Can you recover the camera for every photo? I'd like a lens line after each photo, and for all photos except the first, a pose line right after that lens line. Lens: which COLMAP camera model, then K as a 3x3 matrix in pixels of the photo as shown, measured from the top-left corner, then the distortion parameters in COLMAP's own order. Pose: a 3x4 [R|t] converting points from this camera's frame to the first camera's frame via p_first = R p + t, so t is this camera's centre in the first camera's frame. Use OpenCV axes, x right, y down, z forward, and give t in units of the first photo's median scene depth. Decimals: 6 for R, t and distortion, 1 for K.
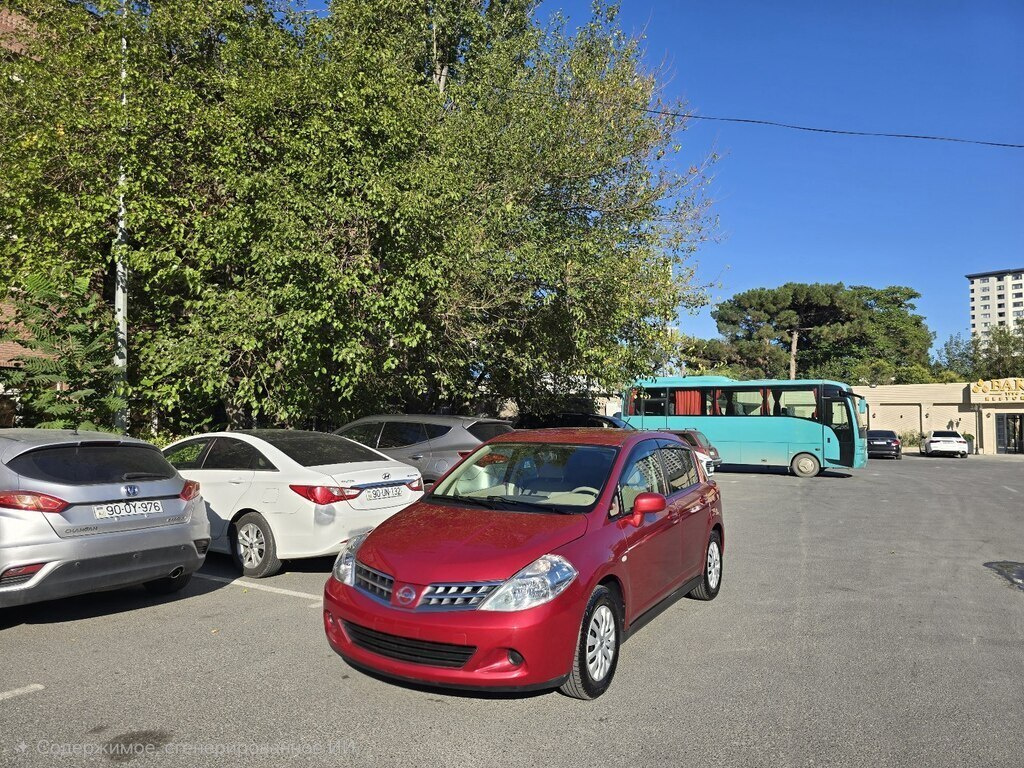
lens RADIAL K [[678.1, 0, 498.8], [0, 678.1, 400.3], [0, 0, 1]] dist [0.029109, -0.034822]
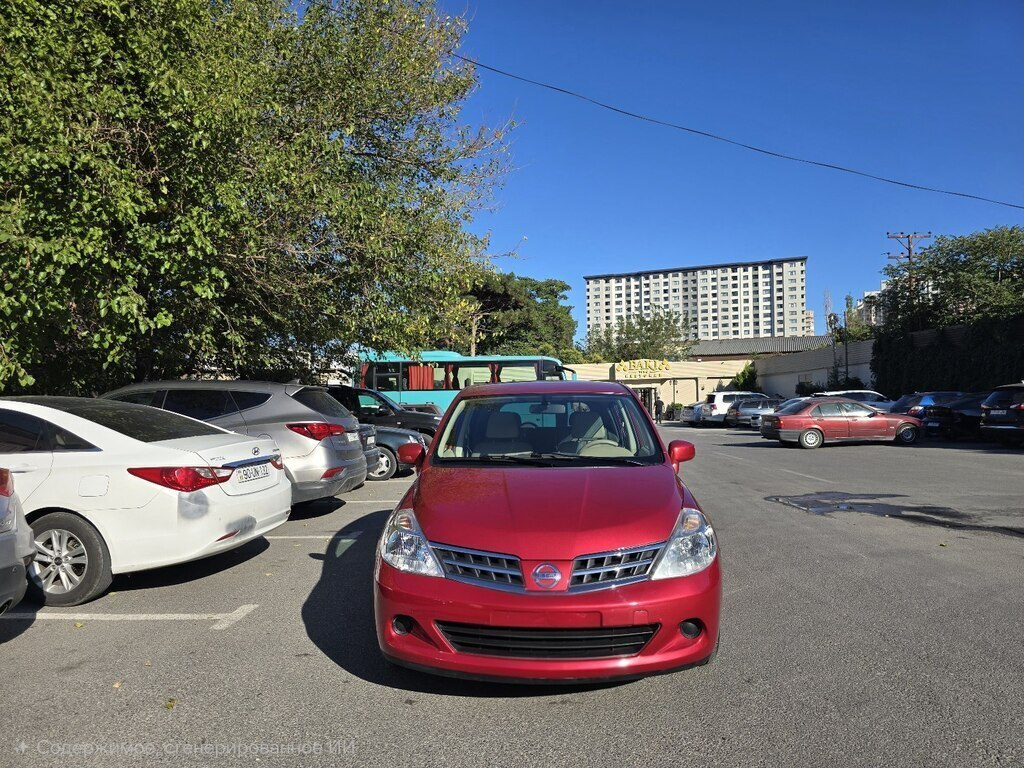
lens RADIAL K [[678.1, 0, 498.8], [0, 678.1, 400.3], [0, 0, 1]] dist [0.029109, -0.034822]
pose [[0.884428, -0.018629, 0.466304, -0.088052], [0.006747, 0.999609, 0.027138, 0.010671], [-0.466628, -0.020855, 0.884208, 0.056080]]
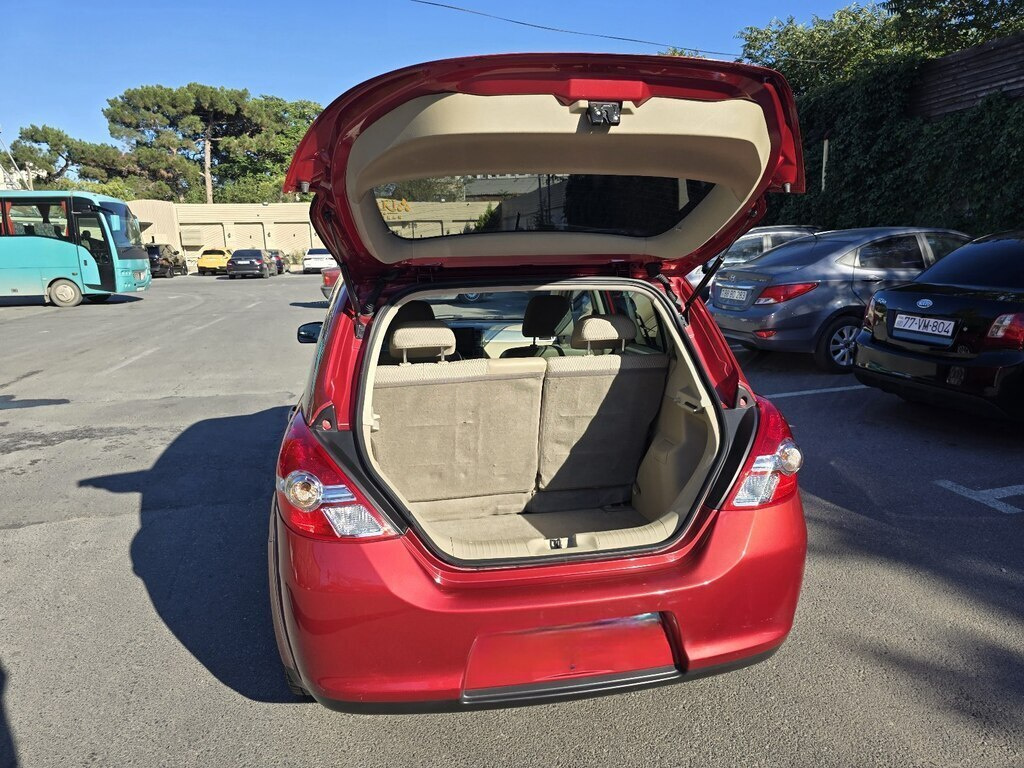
lens RADIAL K [[678.1, 0, 498.8], [0, 678.1, 400.3], [0, 0, 1]] dist [0.029109, -0.034822]
pose [[0.778292, -0.159938, 0.607191, 0.299881], [-0.000608, 0.966823, 0.255447, 0.004114], [-0.627902, -0.199182, 0.752373, -0.030572]]
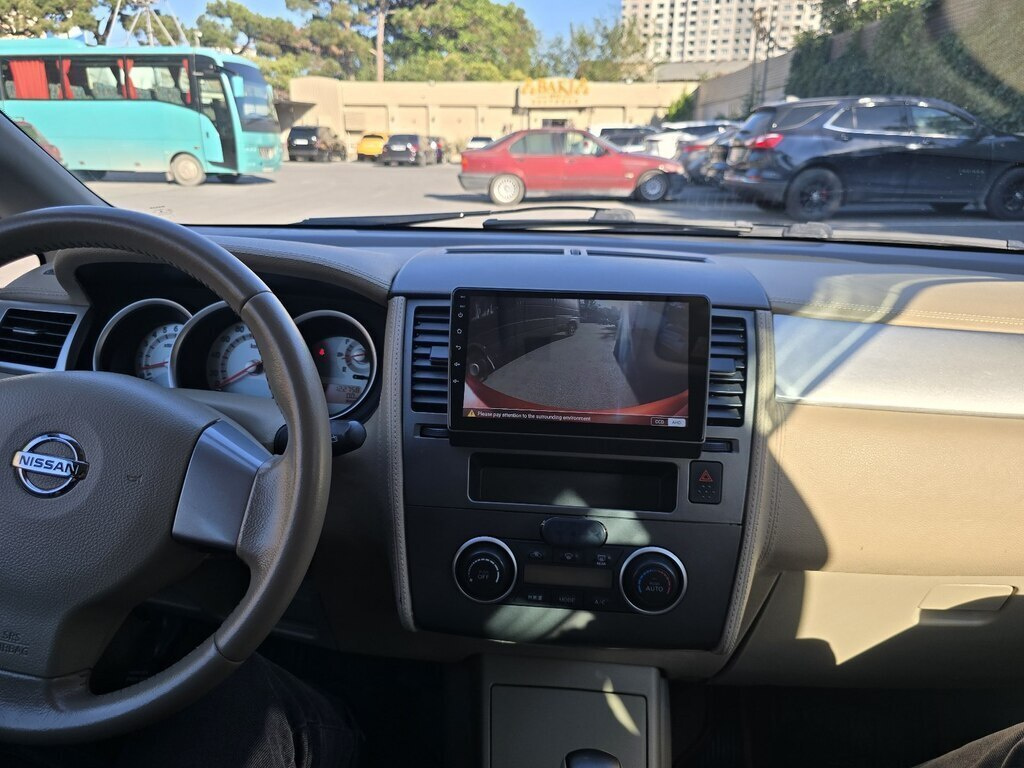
lens RADIAL K [[678.1, 0, 498.8], [0, 678.1, 400.3], [0, 0, 1]] dist [0.029109, -0.034822]
pose [[0.909846, -0.142117, 0.389850, 0.393128], [-0.021871, 0.921789, 0.387074, 0.026073], [-0.414370, -0.360704, 0.835578, 0.099350]]
